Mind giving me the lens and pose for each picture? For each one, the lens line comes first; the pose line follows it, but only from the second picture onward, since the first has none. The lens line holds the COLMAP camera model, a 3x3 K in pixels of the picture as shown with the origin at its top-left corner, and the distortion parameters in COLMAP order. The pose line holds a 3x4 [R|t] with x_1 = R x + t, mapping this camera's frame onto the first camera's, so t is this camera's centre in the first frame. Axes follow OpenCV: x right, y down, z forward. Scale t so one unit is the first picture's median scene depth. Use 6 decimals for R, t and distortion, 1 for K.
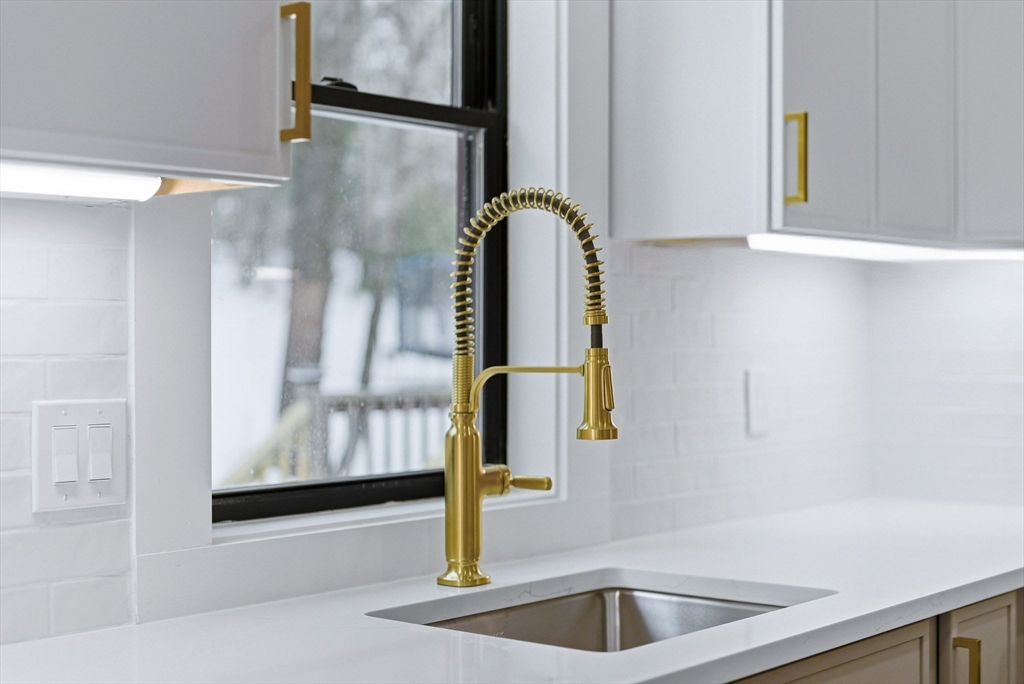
lens RADIAL K [[1530.4, 0, 498.4], [0, 1530.4, 341.5], [0, 0, 1]] dist [-0.037208, -0.126899]
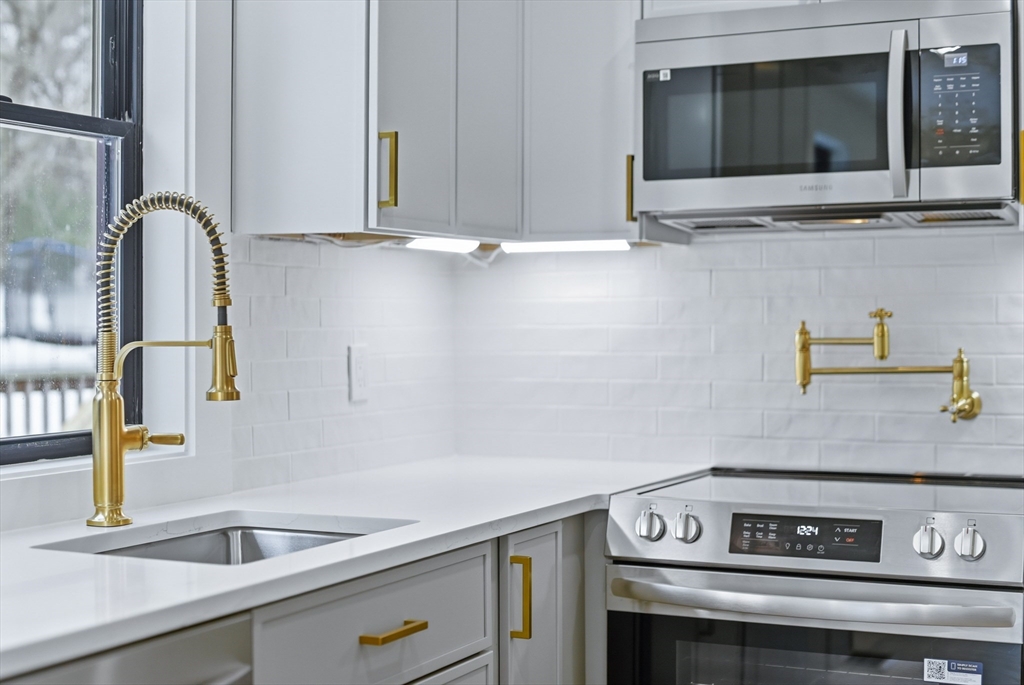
lens RADIAL K [[1530.4, 0, 498.4], [0, 1530.4, 342.0], [0, 0, 1]] dist [-0.037208, -0.126899]
pose [[0.968714, -0.002901, 0.248164, -0.023379], [0.000190, 0.999940, 0.010946, 0.003889], [-0.248180, -0.010556, 0.968656, -0.217624]]
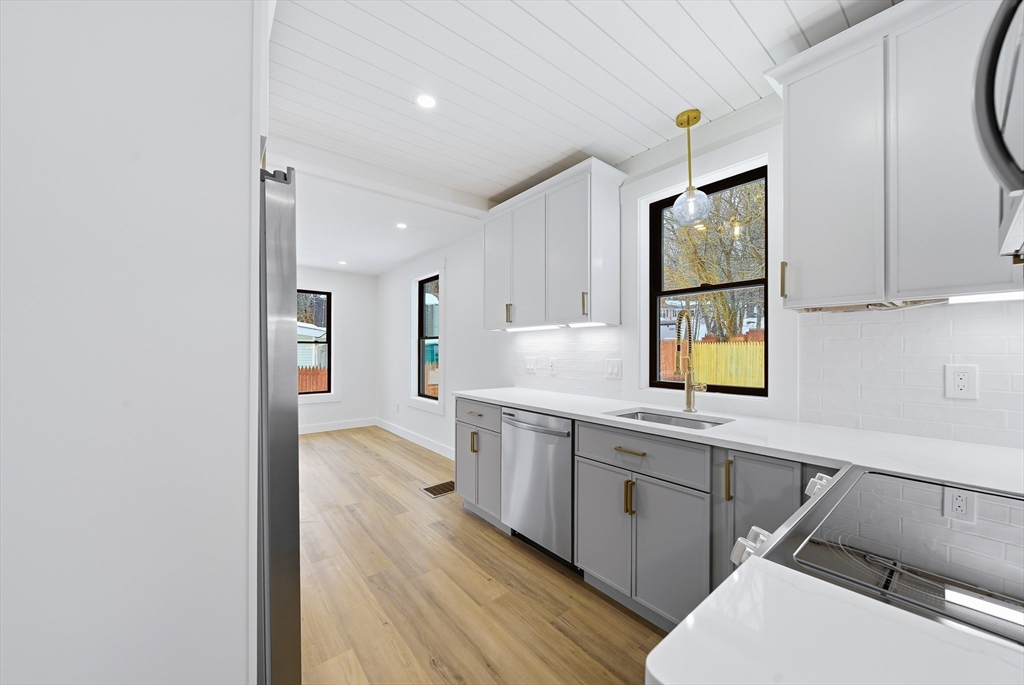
lens RADIAL K [[365.3, 0, 512.7], [0, 365.3, 345.4], [0, 0, 1]] dist [0.001007, -0.002239]
pose [[-0.163999, -0.010935, -0.986400, 0.984571], [-0.003702, 0.999938, -0.010470, 0.000752], [0.986454, 0.001935, -0.164029, 0.712329]]
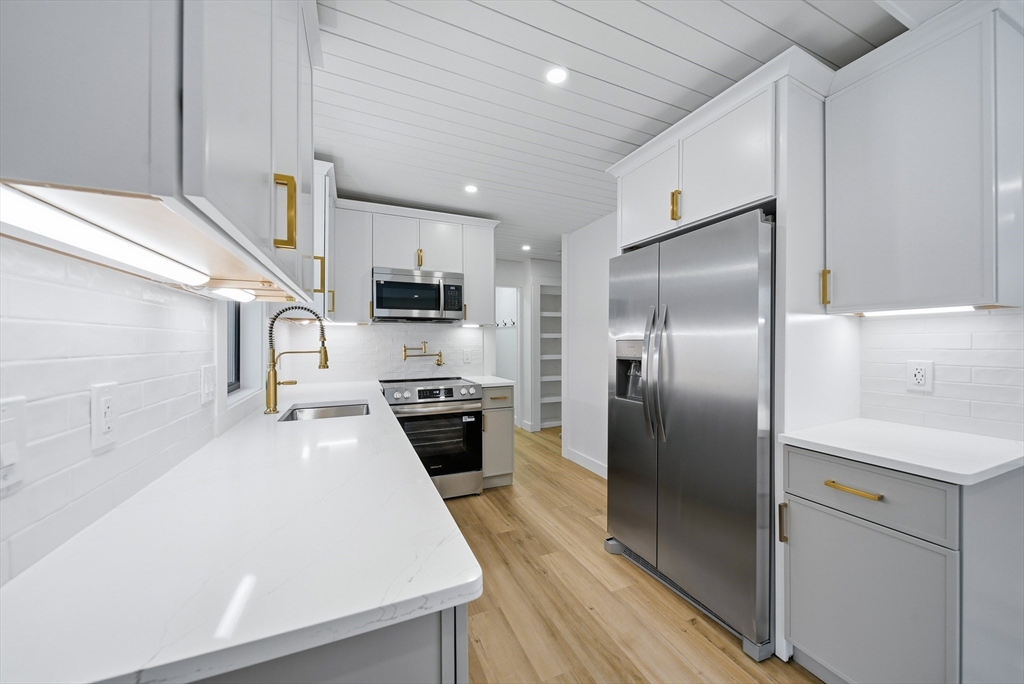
lens RADIAL K [[365.3, 0, 512.7], [0, 365.3, 344.9], [0, 0, 1]] dist [0.001007, -0.002239]
pose [[0.428730, -0.005048, 0.903418, -0.553898], [0.003675, 0.999986, 0.003844, -0.001653], [-0.903425, 0.001672, 0.428743, 0.125832]]
